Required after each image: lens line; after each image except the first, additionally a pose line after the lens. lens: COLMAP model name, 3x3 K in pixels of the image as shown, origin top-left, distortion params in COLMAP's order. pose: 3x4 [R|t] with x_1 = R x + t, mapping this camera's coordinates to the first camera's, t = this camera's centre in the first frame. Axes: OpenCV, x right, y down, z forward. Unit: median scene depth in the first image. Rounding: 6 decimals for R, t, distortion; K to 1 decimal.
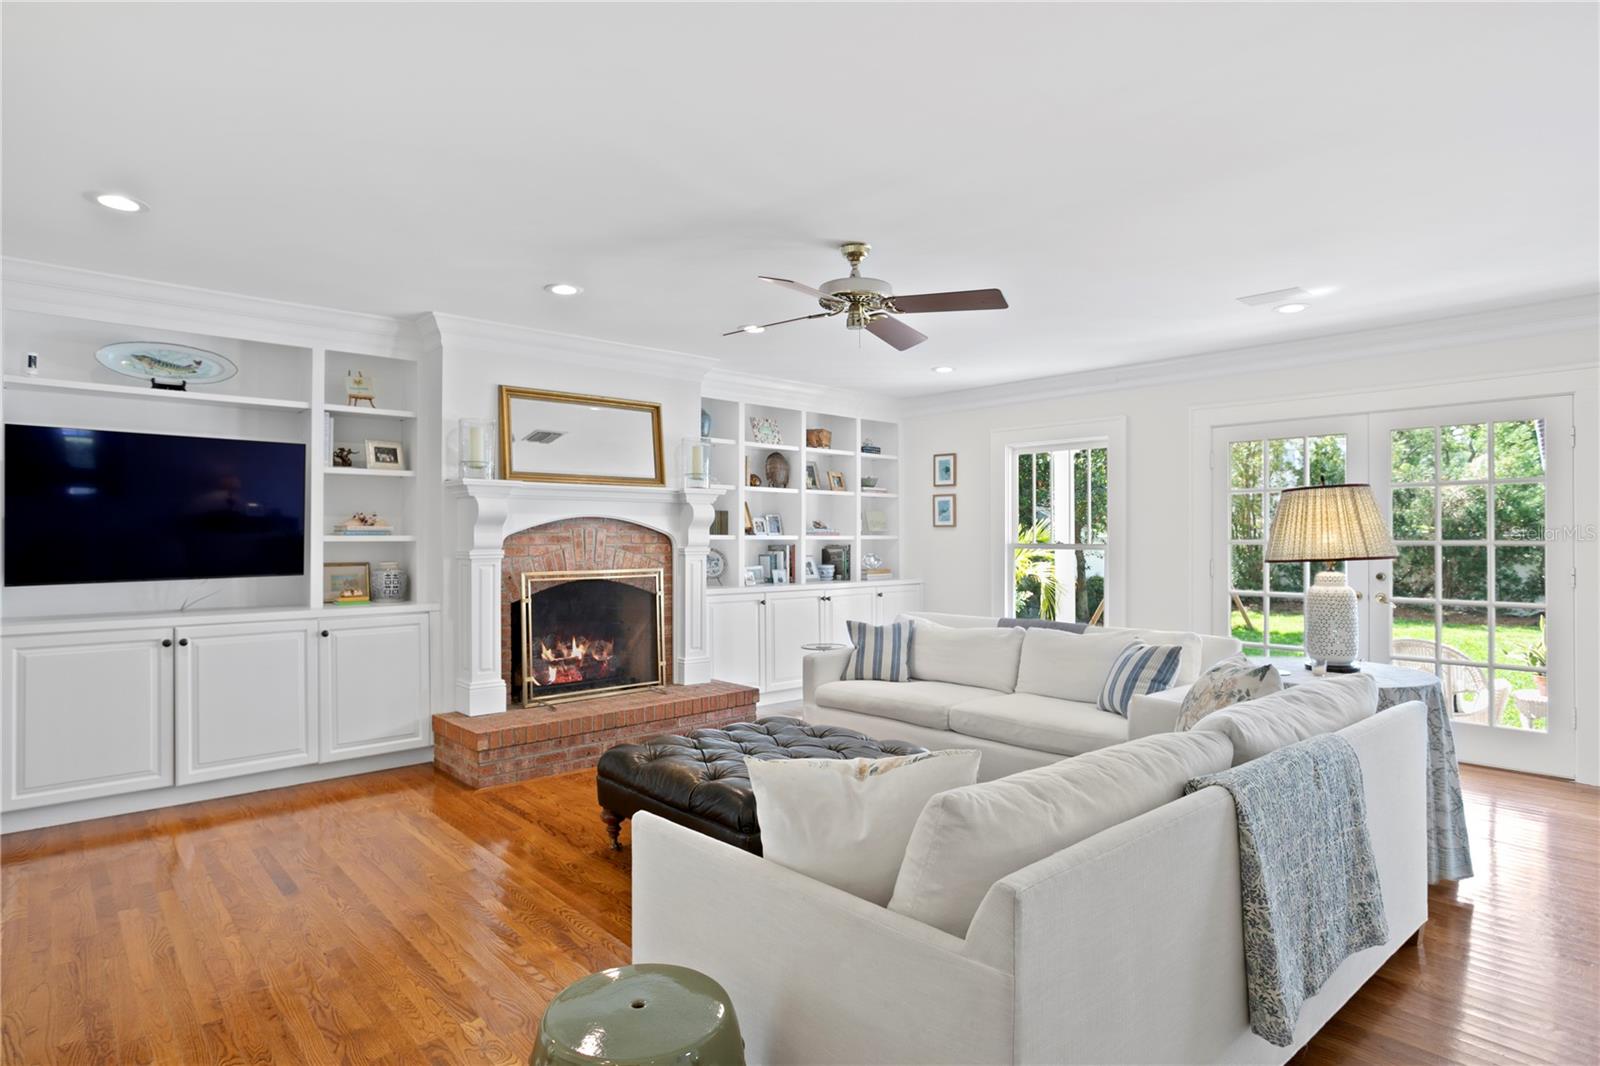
lens RADIAL K [[880.9, 0, 801.2], [0, 880.9, 527.8], [0, 0, 1]] dist [-0.003408, 0.003638]
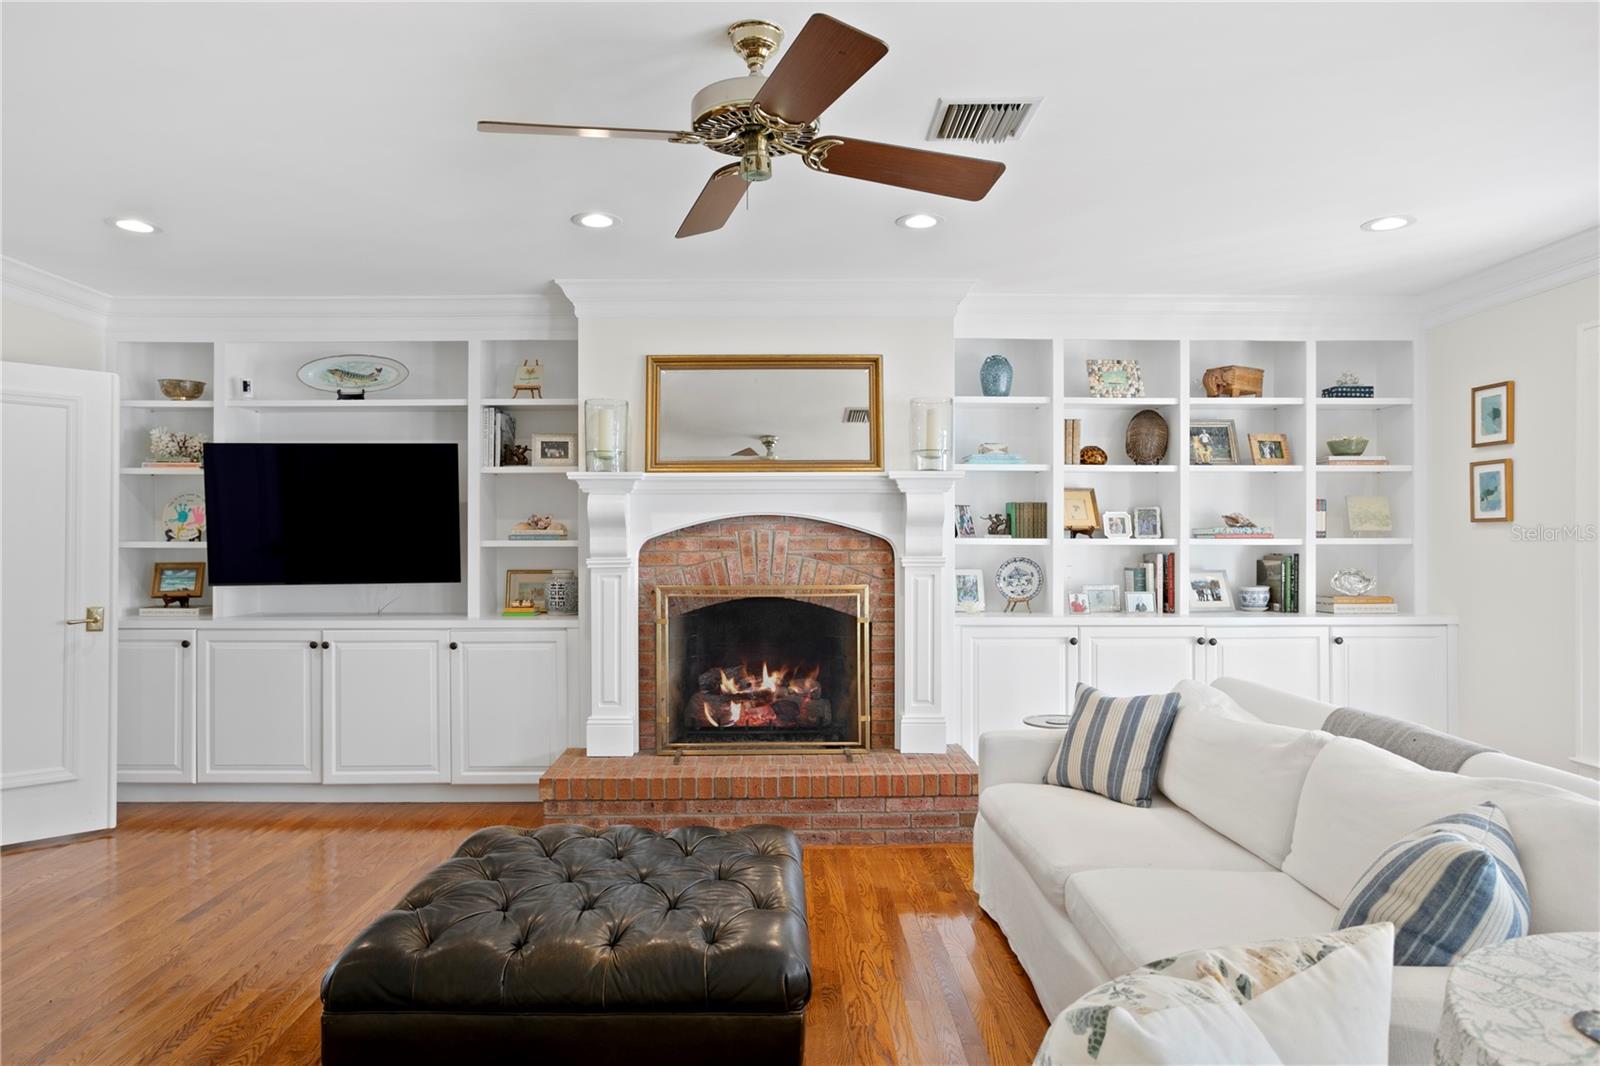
lens RADIAL K [[988.9, 0, 794.8], [0, 988.9, 547.6], [0, 0, 1]] dist [-0.007510, 0.002517]
pose [[0.744834, 0.002275, -0.667246, 0.359637], [0.008473, 0.999881, 0.012868, 0.005037], [0.667197, -0.015238, 0.744726, 0.392202]]
